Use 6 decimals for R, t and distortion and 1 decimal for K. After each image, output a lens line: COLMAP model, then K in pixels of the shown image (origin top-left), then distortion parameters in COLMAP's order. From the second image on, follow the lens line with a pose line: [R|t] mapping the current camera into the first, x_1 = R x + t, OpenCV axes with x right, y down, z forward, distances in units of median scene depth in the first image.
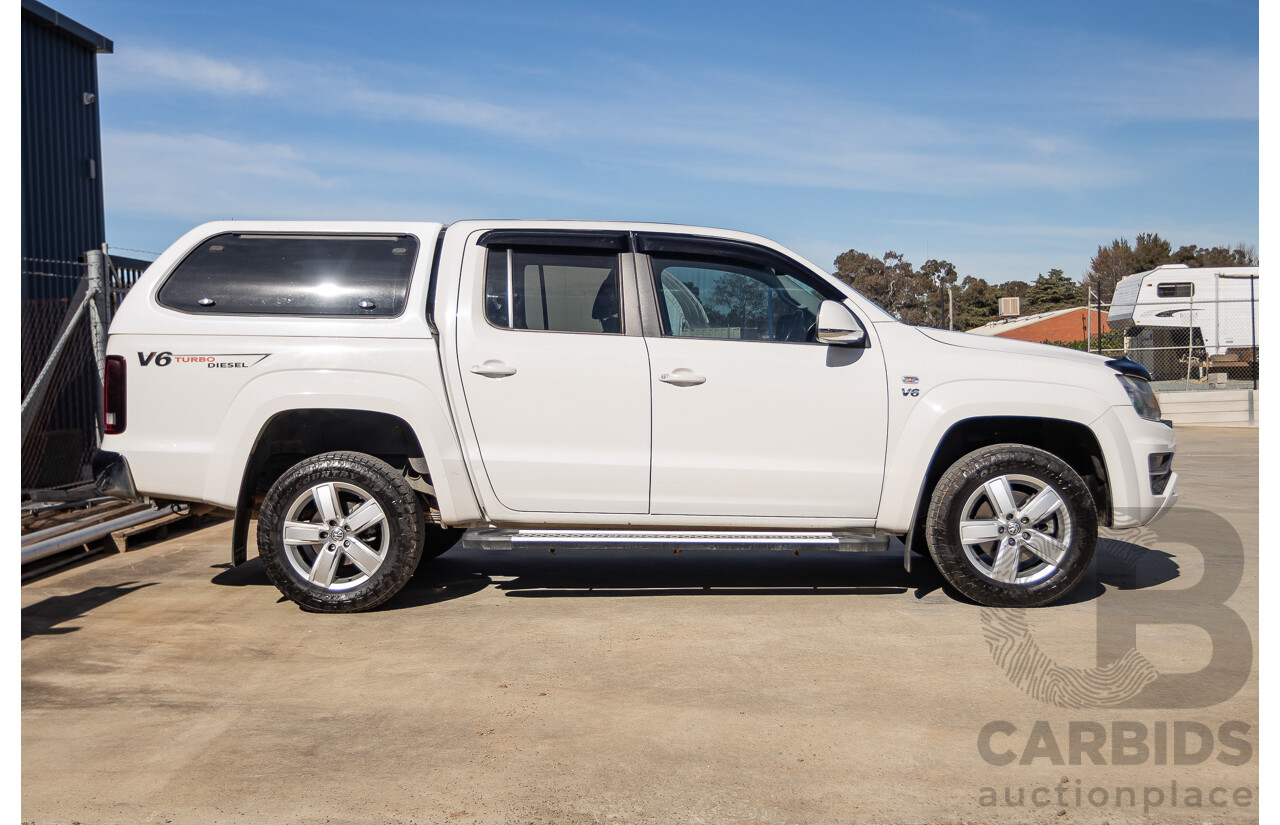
lens RADIAL K [[1780.4, 0, 614.2], [0, 1780.4, 397.9], [0, 0, 1]] dist [0.011152, 0.000000]
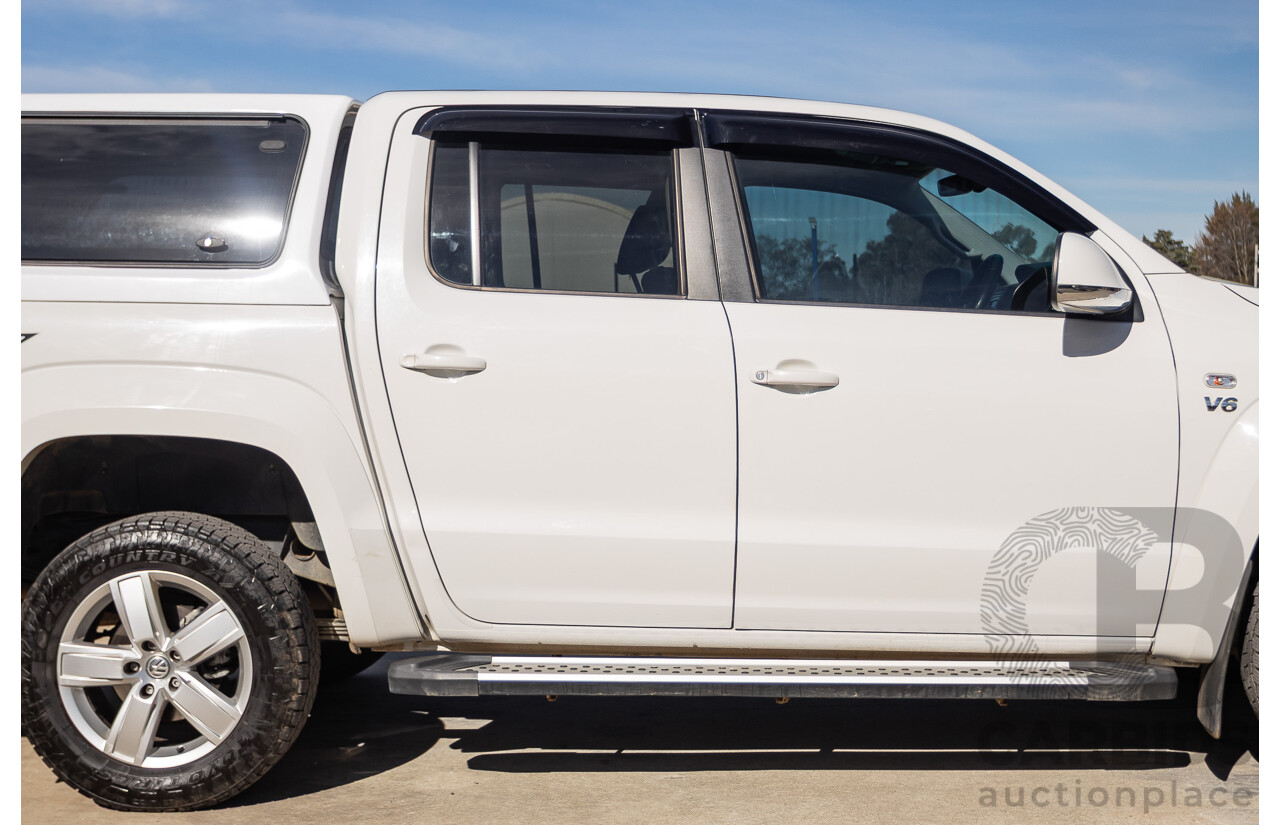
lens RADIAL K [[2043.8, 0, 595.6], [0, 2043.8, 410.7], [0, 0, 1]] dist [-0.007663, 0.000000]
pose [[0.999999, -0.001232, -0.000480, -0.021470], [0.001237, 0.999942, 0.010705, -0.007790], [0.000467, -0.010706, 0.999943, 0.378454]]
